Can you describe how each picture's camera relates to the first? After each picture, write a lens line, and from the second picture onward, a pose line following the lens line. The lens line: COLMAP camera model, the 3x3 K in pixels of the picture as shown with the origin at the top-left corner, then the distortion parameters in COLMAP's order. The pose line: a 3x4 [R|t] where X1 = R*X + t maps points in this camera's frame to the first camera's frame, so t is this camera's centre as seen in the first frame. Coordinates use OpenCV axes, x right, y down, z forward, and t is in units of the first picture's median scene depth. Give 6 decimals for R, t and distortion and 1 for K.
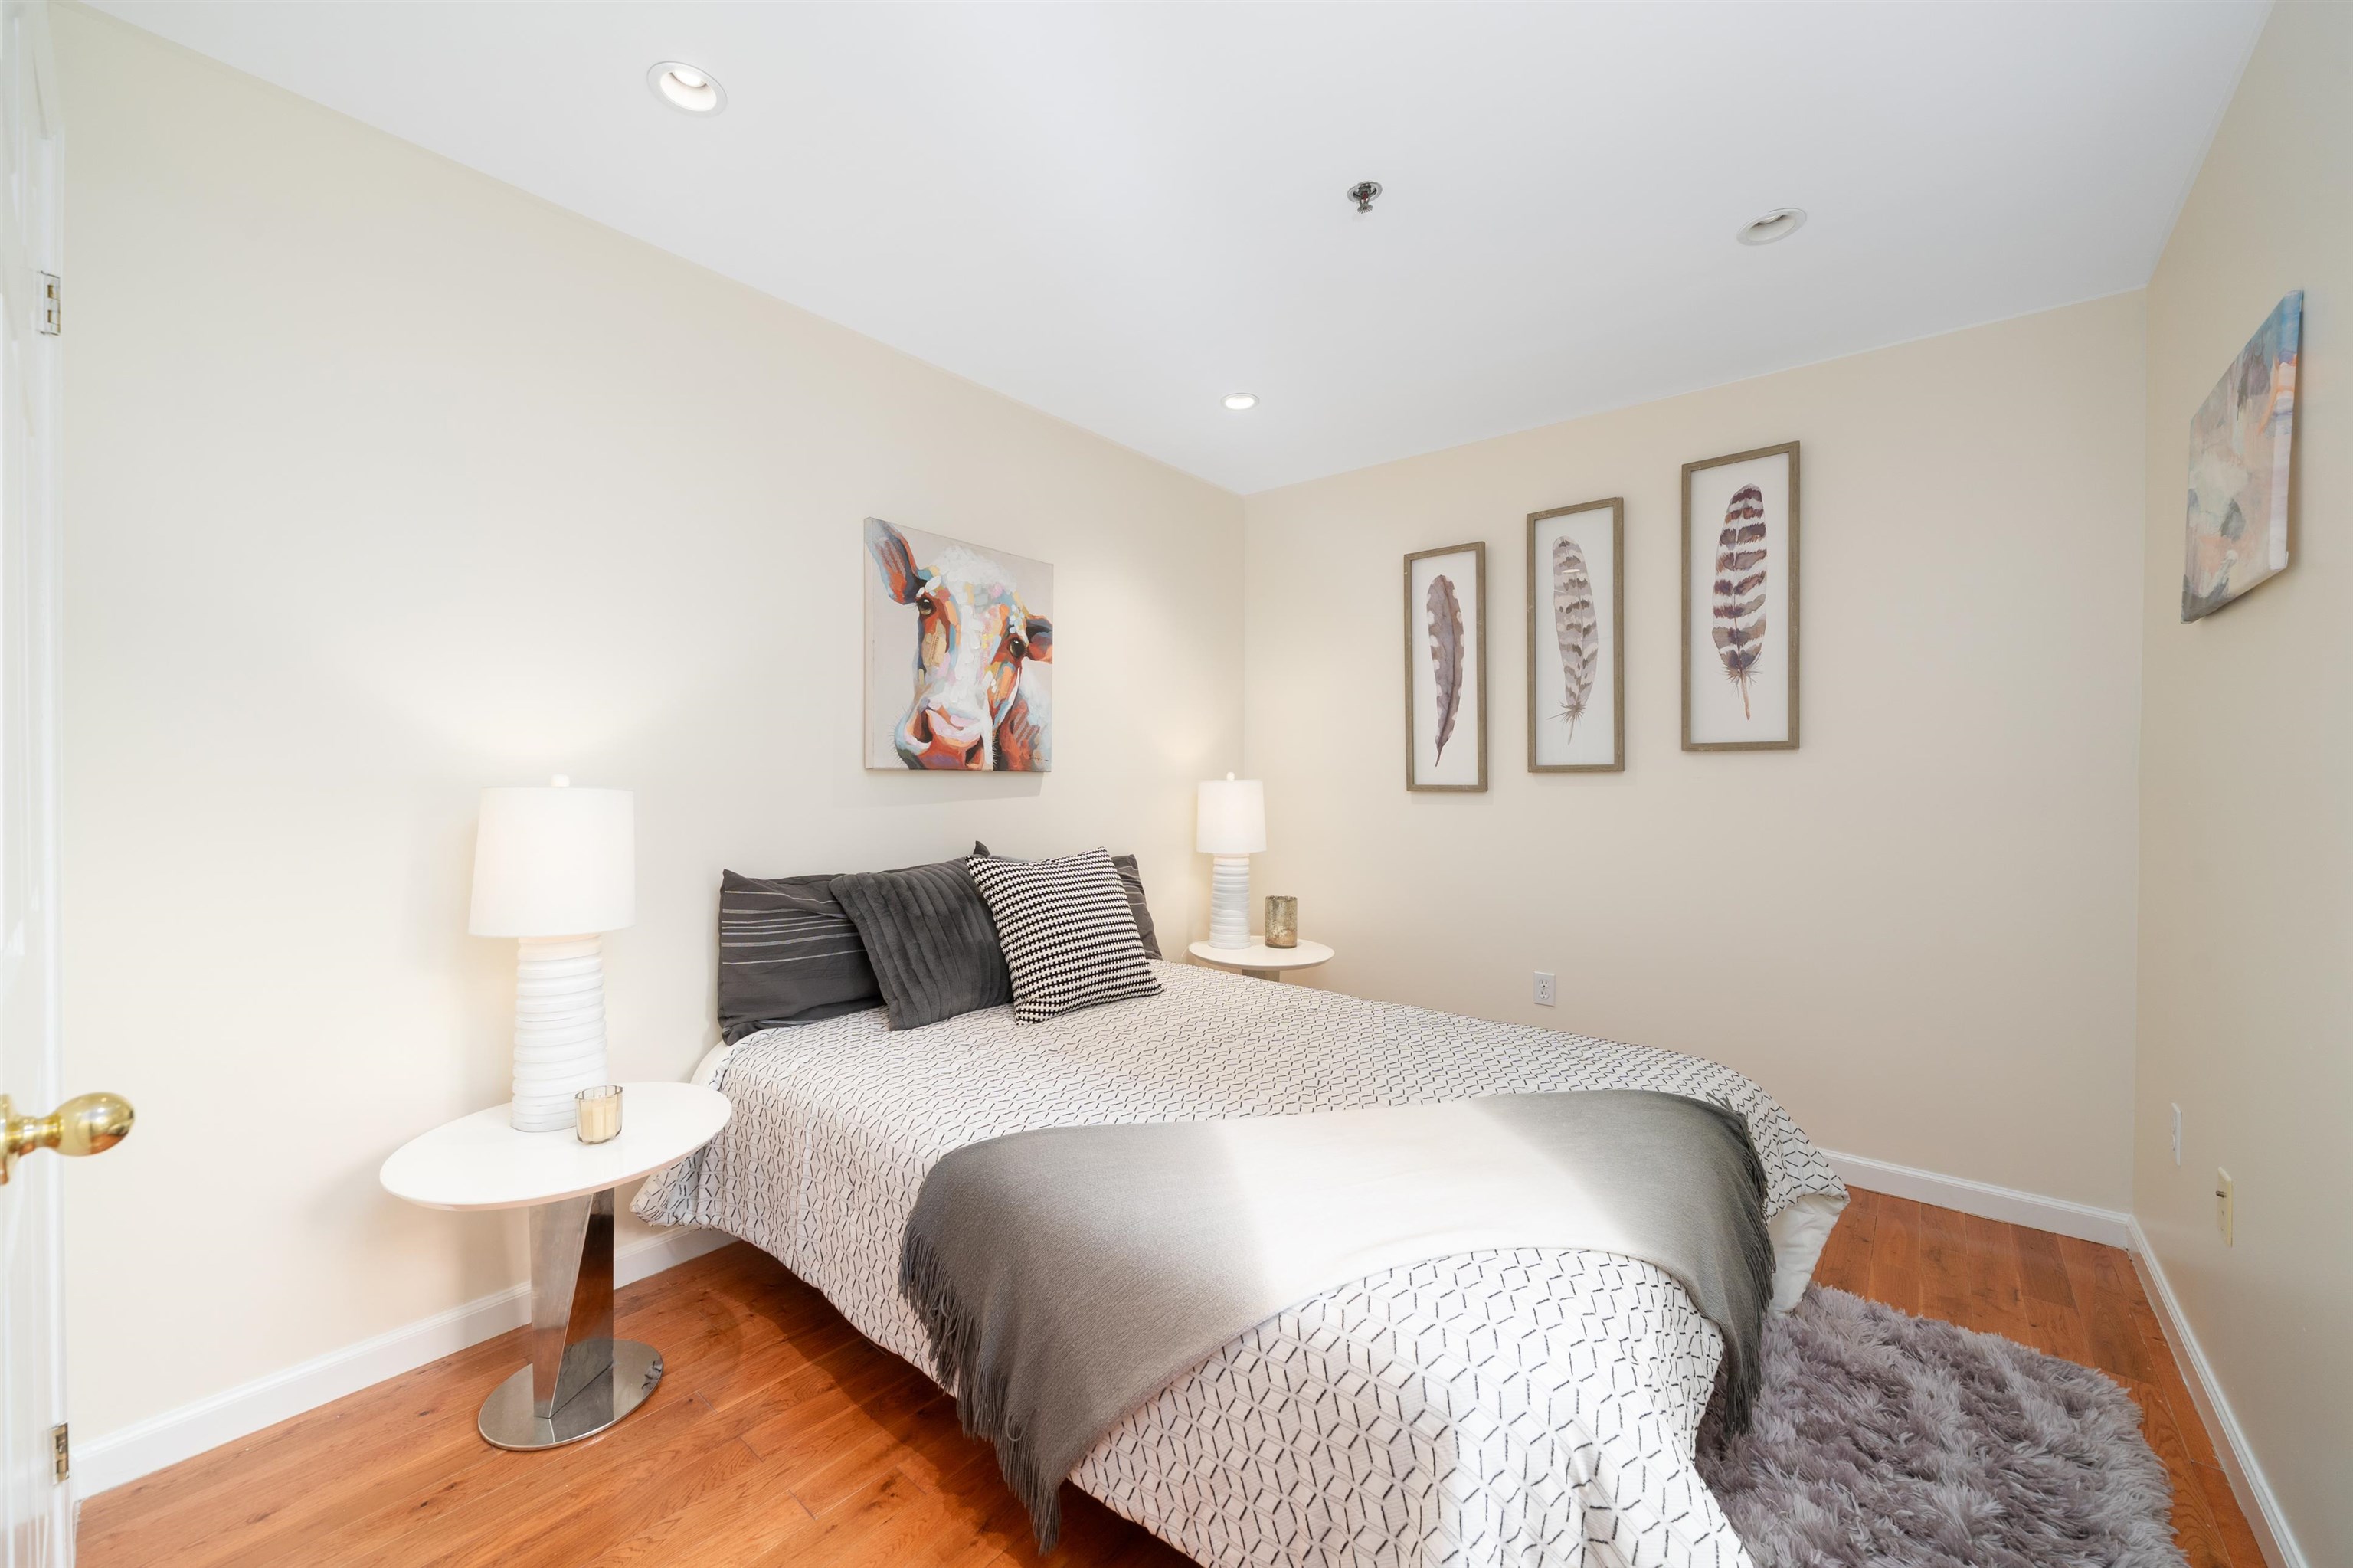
lens RADIAL K [[853.8, 0, 1167.5], [0, 853.8, 783.1], [0, 0, 1]] dist [-0.001470, -0.000391]
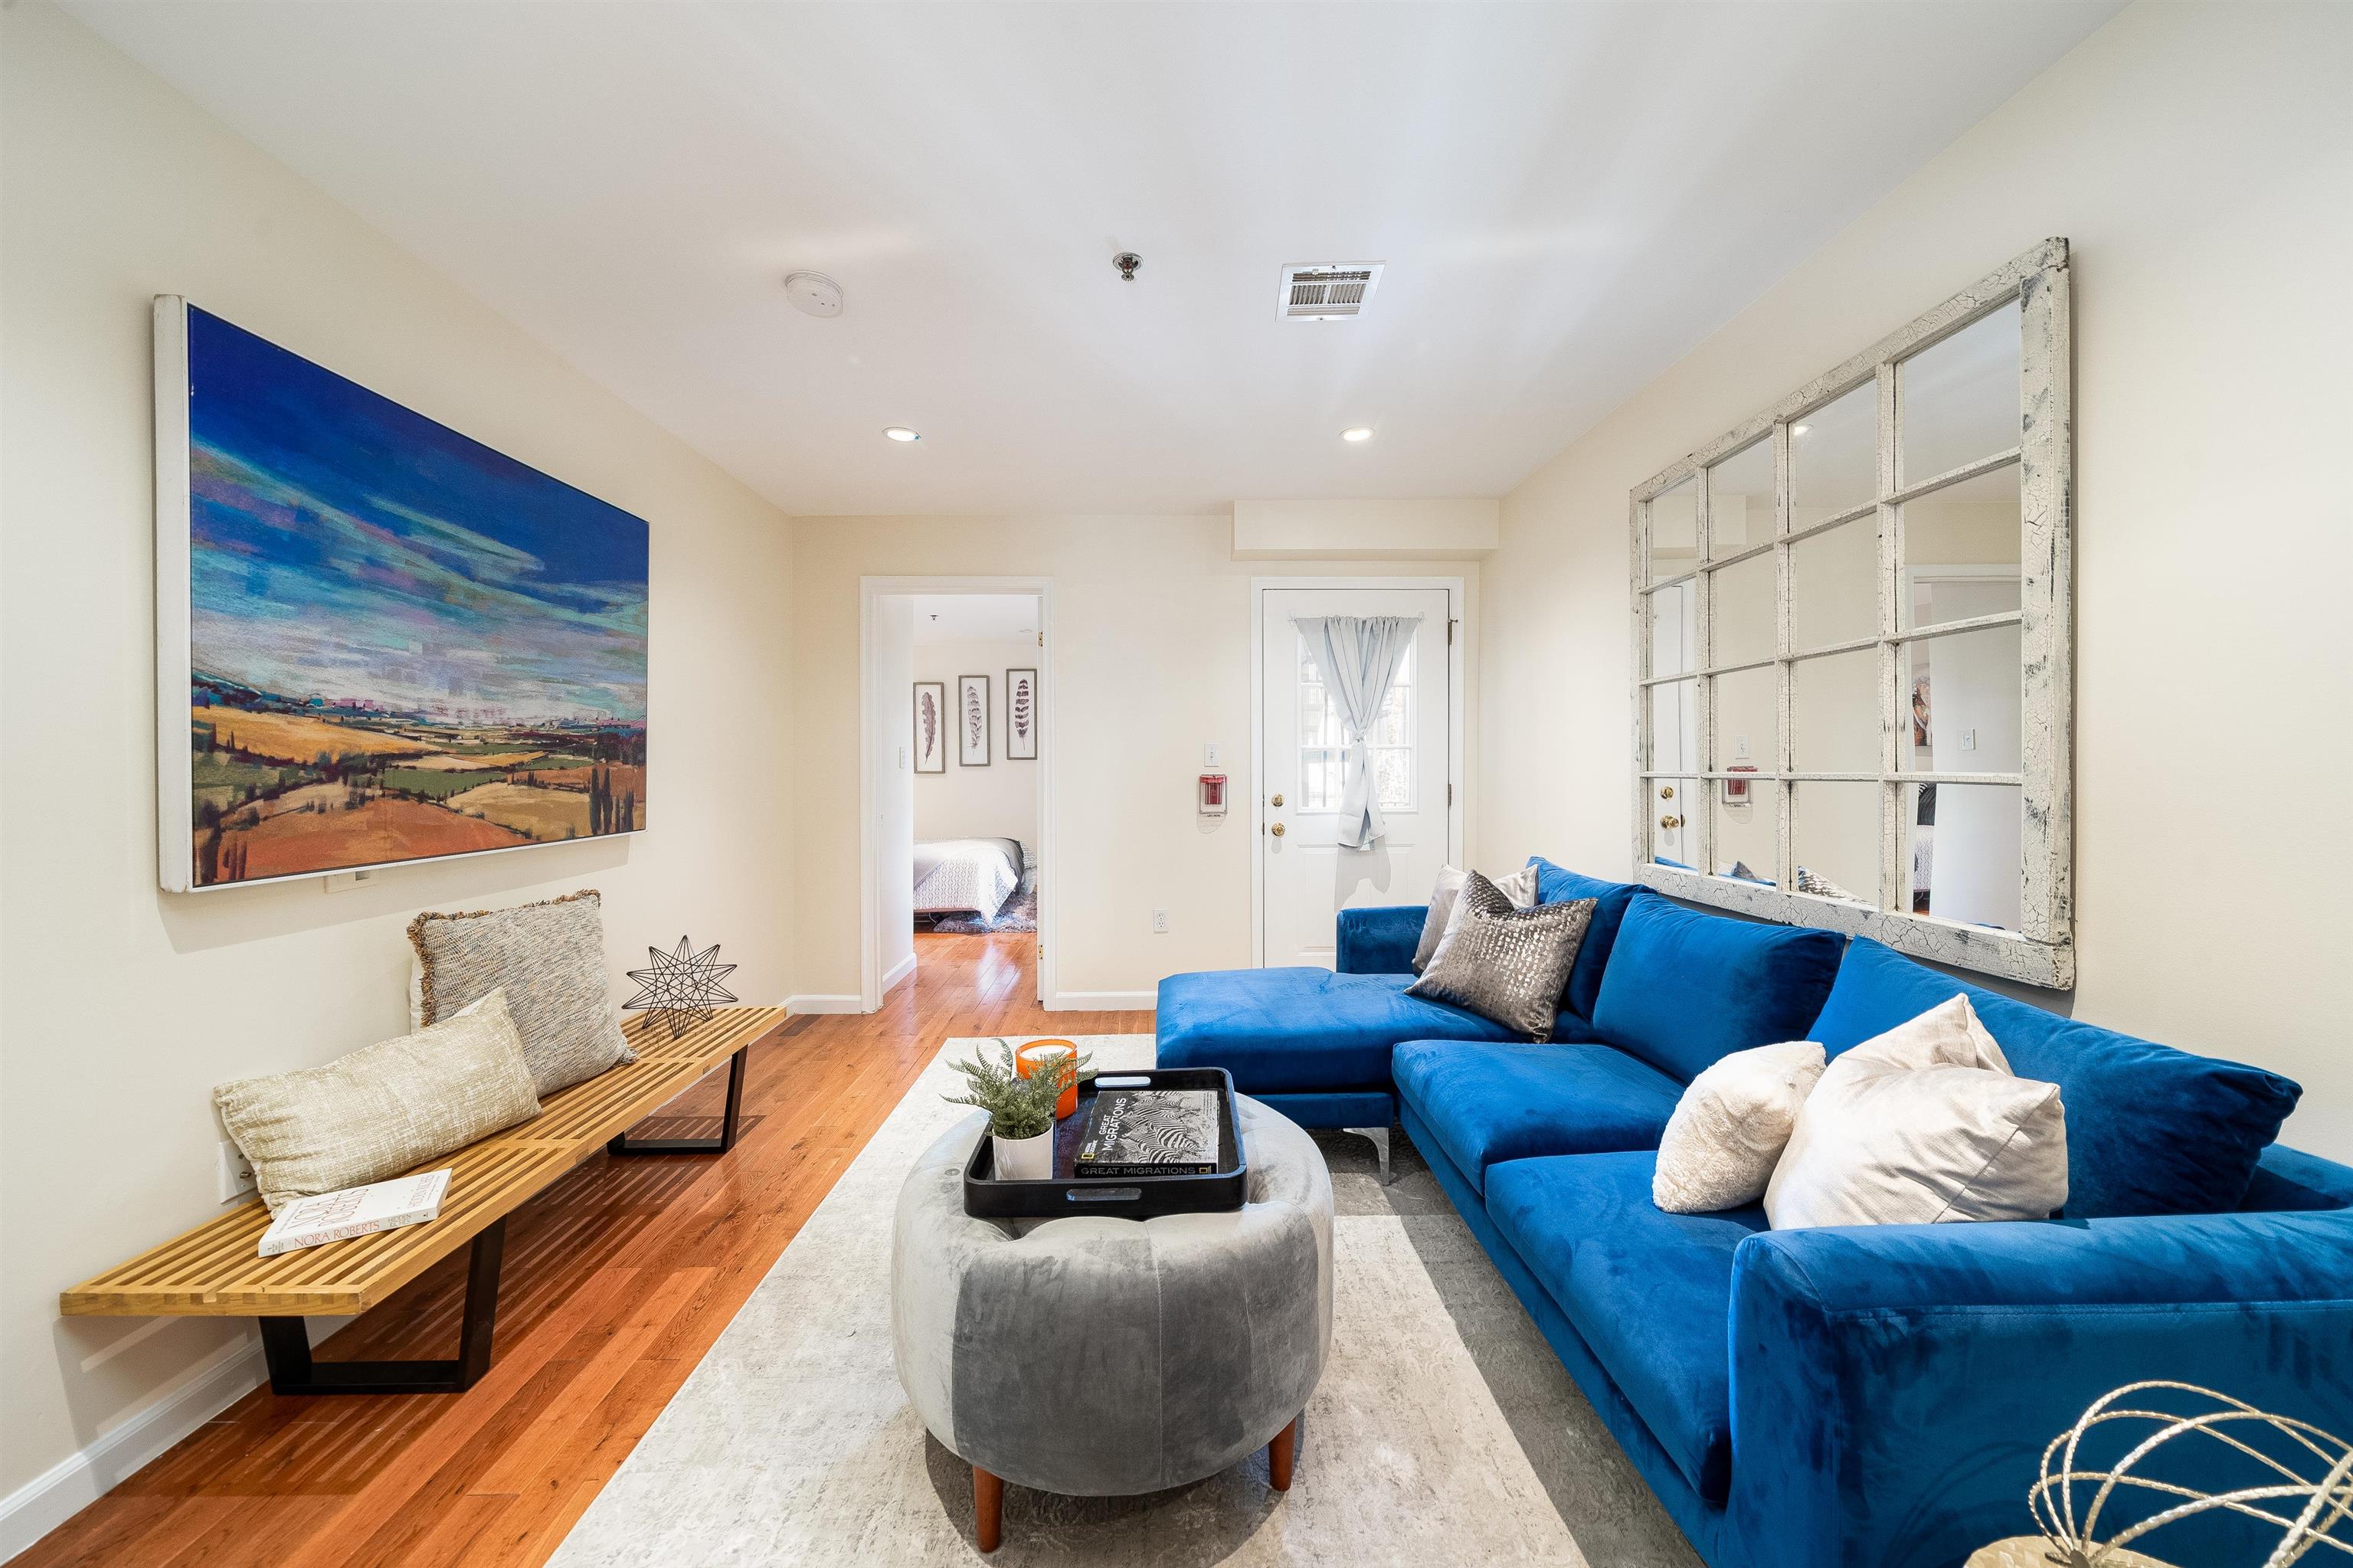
lens RADIAL K [[807.1, 0, 1167.1], [0, 807.1, 772.3], [0, 0, 1]] dist [-0.000686, -0.000018]
pose [[0.730807, -0.002668, 0.682579, -0.999147], [0.001995, 0.999996, 0.001772, 0.004124], [-0.682581, 0.000066, 0.730810, -1.584436]]
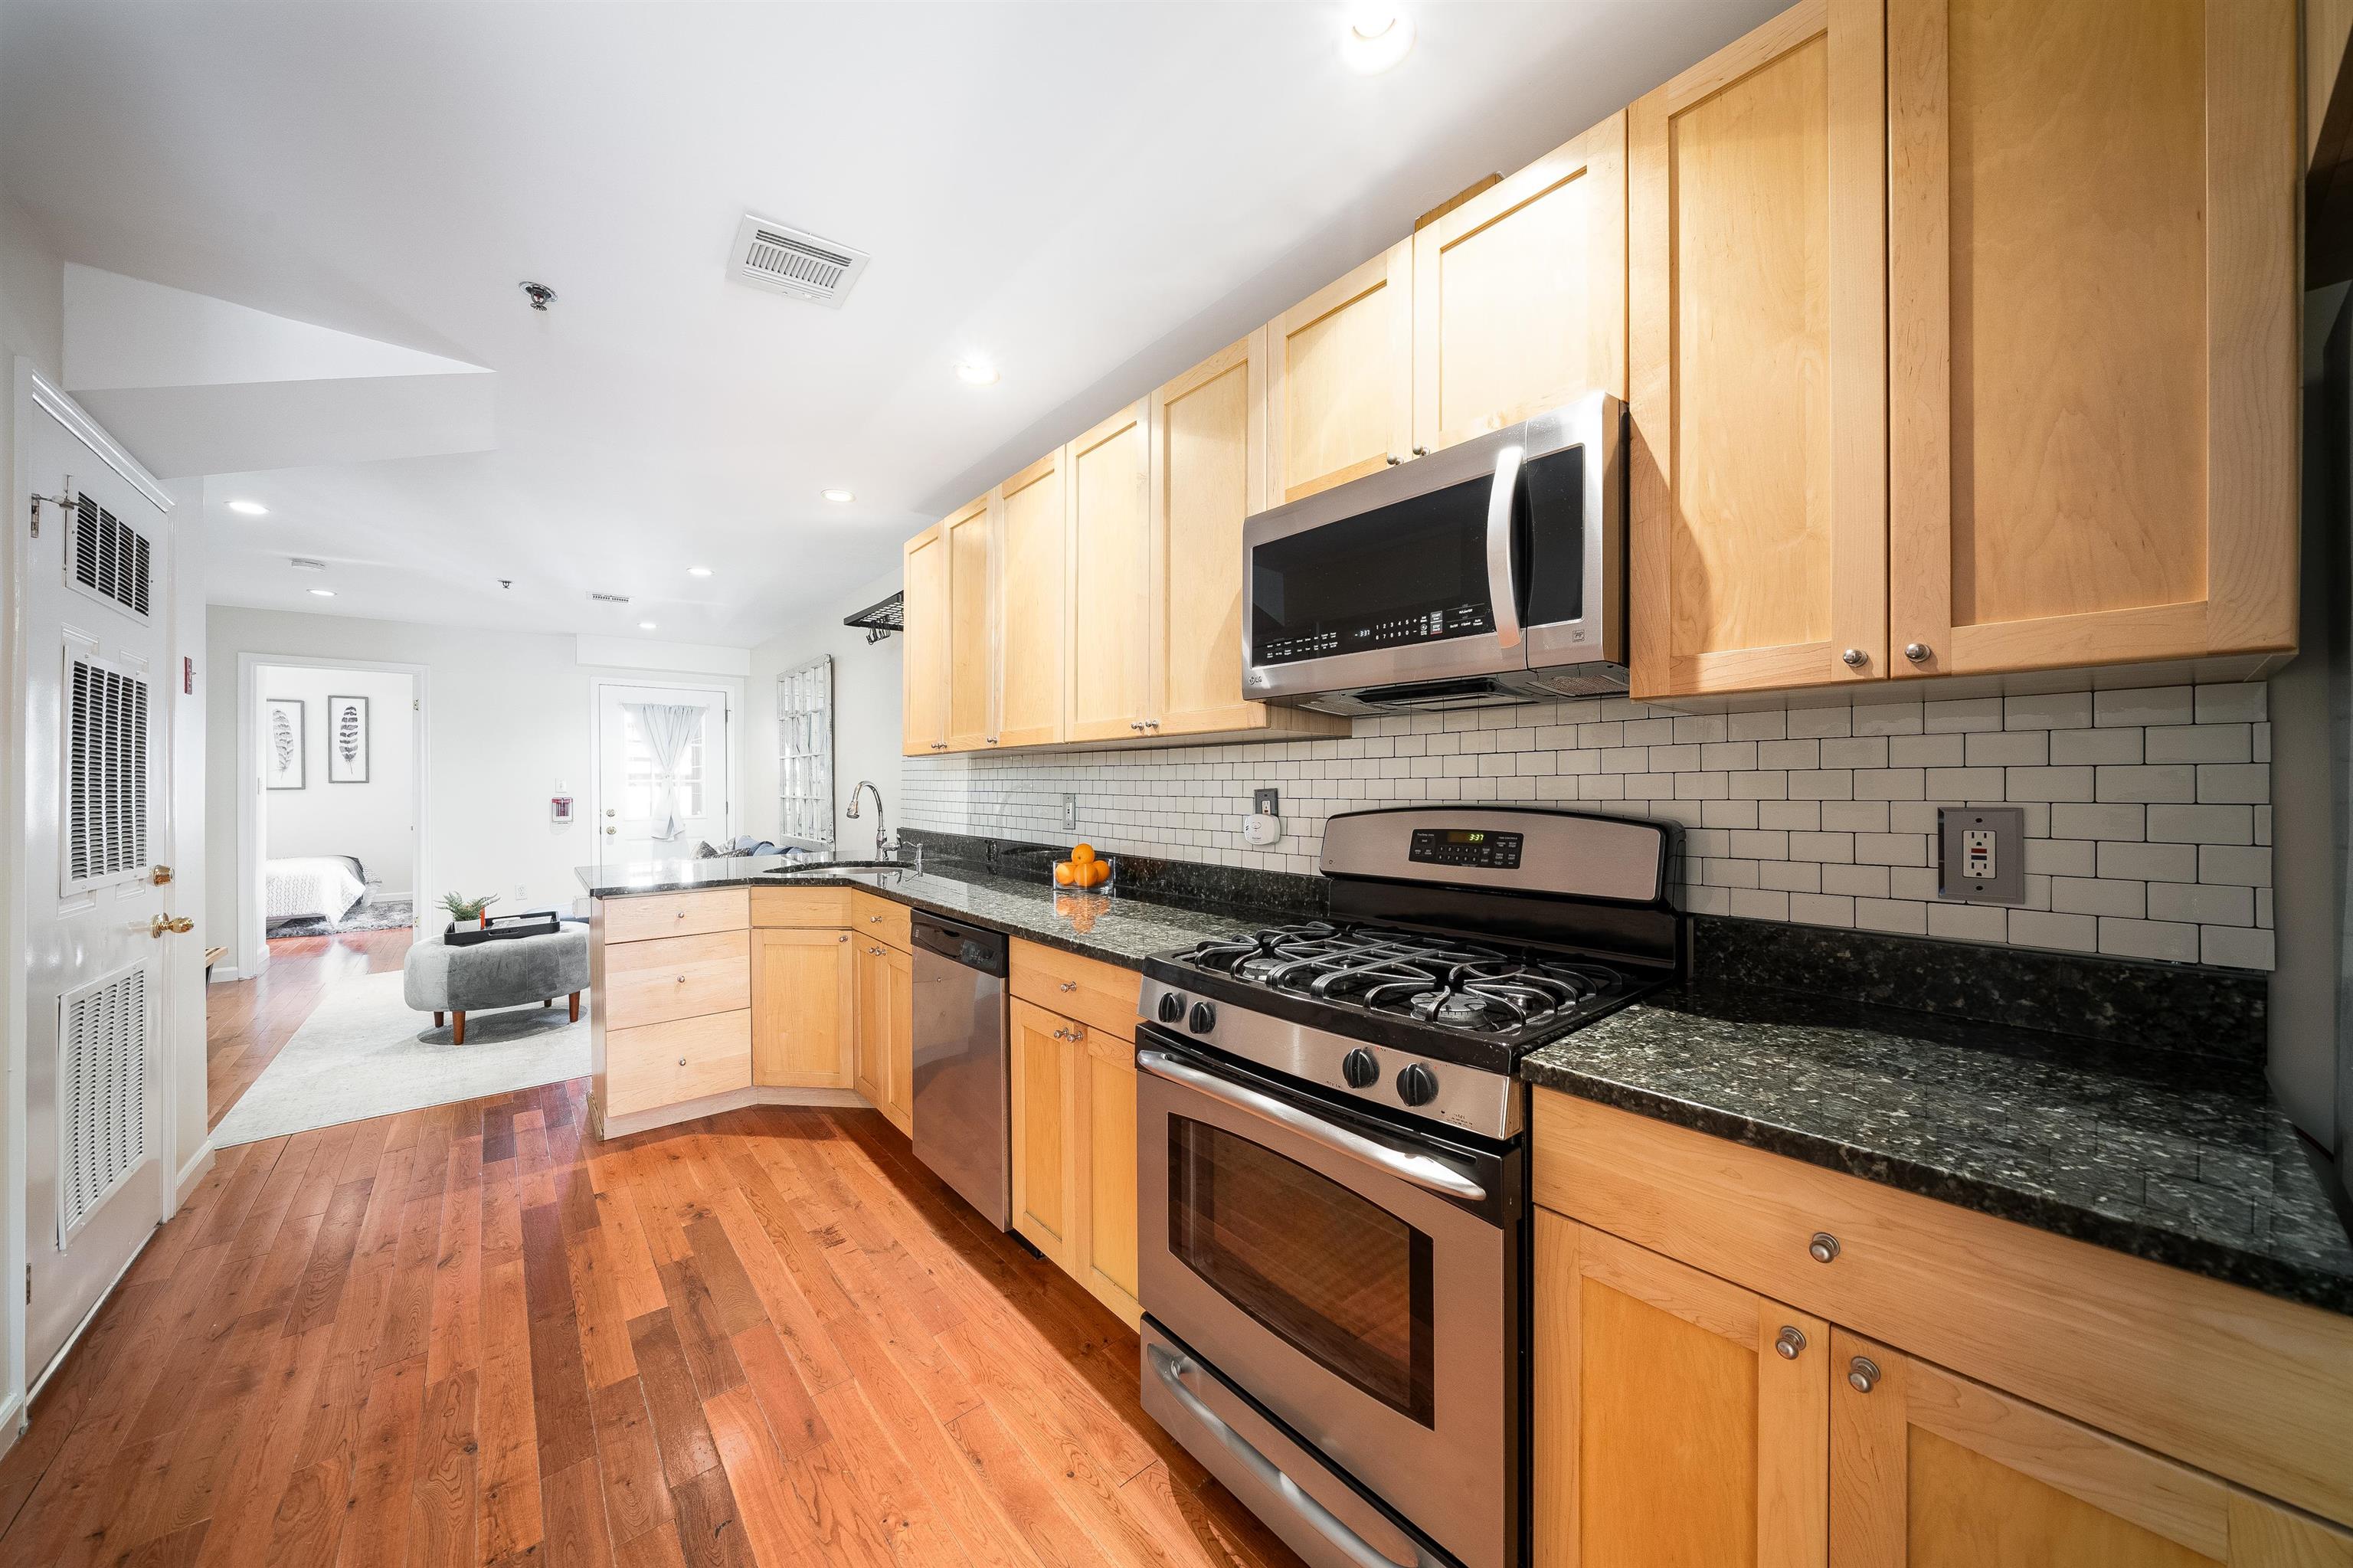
lens RADIAL K [[807.1, 0, 1153.4], [0, 807.1, 791.2], [0, 0, 1]] dist [-0.000686, -0.000018]
pose [[0.157250, -0.007745, 0.987528, -1.935108], [0.005169, 0.999962, 0.007019, -0.013383], [-0.987545, 0.004001, 0.157284, -2.582522]]
